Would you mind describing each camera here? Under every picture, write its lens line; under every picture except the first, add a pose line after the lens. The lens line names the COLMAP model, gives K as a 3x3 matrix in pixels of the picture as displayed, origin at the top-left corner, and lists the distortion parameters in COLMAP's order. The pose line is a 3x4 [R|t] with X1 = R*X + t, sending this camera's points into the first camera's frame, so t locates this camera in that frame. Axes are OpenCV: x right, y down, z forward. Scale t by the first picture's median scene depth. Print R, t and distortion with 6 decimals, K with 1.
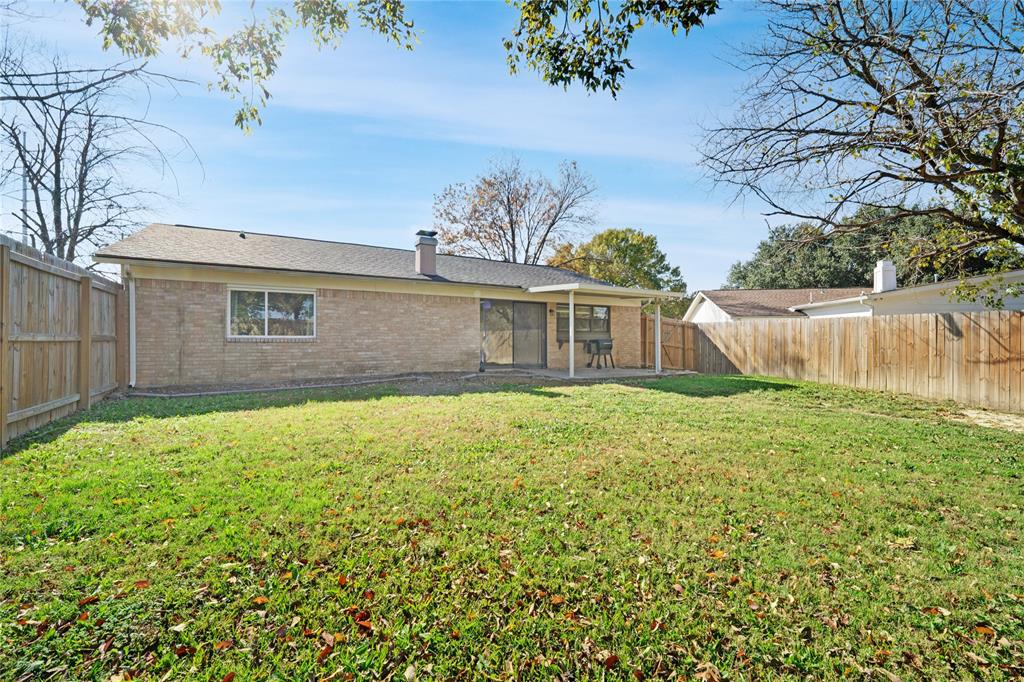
lens RADIAL K [[432.3, 0, 508.8], [0, 432.3, 341.2], [0, 0, 1]] dist [-0.013218, 0.000026]
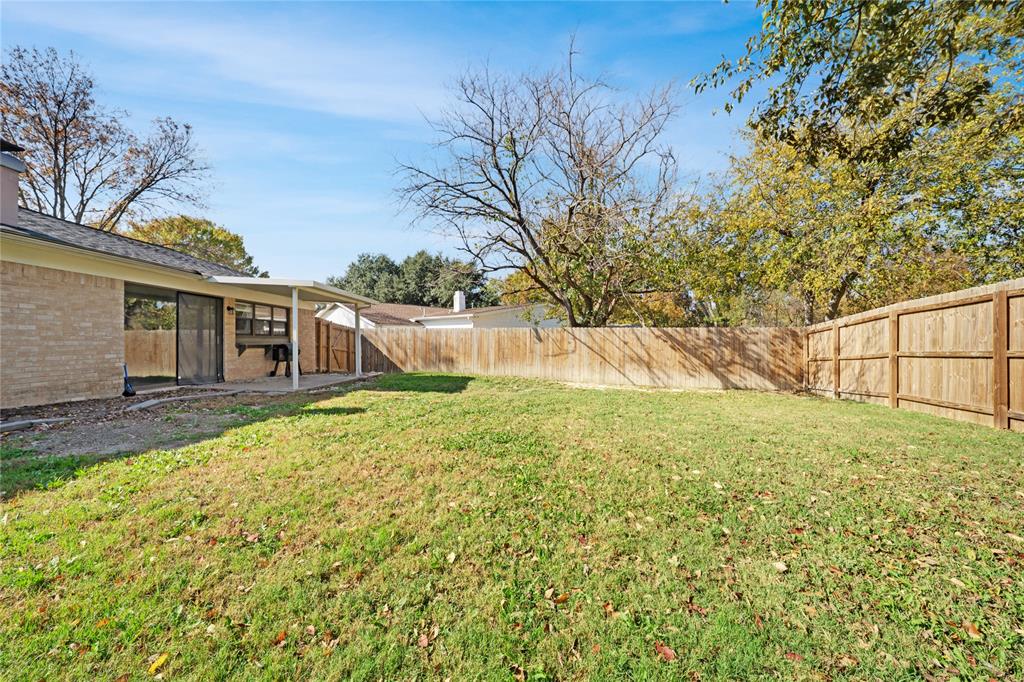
lens RADIAL K [[370.9, 0, 515.1], [0, 370.9, 339.3], [0, 0, 1]] dist [-0.000810, -0.000062]
pose [[0.511528, 0.004581, 0.859254, -0.264882], [0.006743, 0.999934, -0.009346, -0.004776], [-0.859240, 0.010575, 0.511463, 0.248455]]
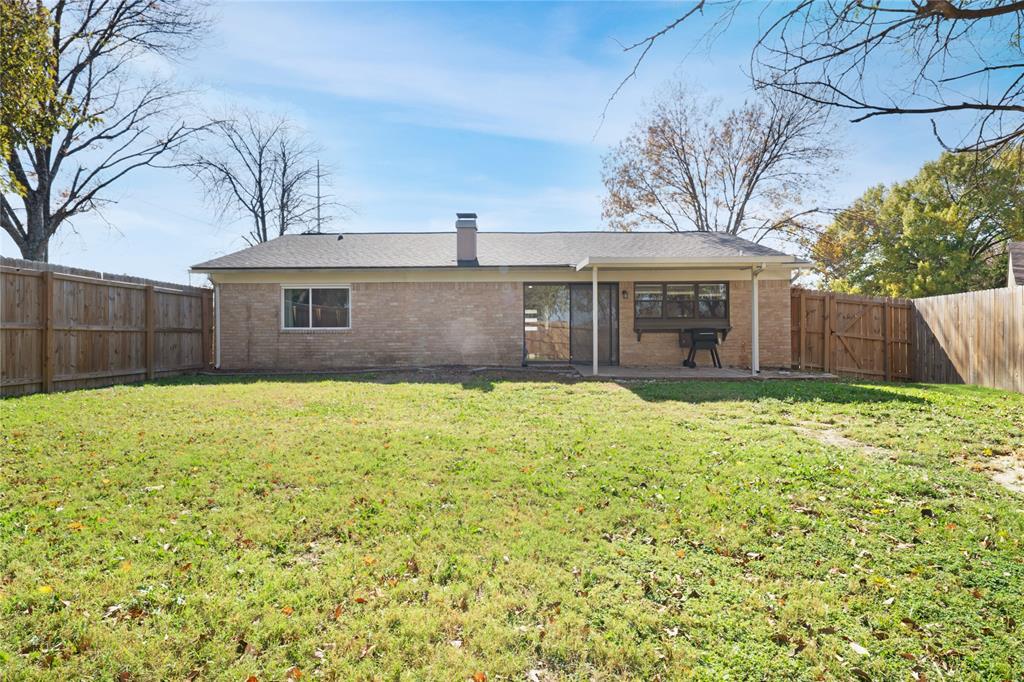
lens RADIAL K [[547.2, 0, 512.0], [0, 547.2, 341.0], [0, 0, 1]] dist [-0.002671, -0.000758]
pose [[0.845594, -0.002397, -0.533822, 0.554635], [0.004028, 0.999990, 0.001891, 0.018576], [0.533812, -0.003749, 0.845595, 0.060927]]
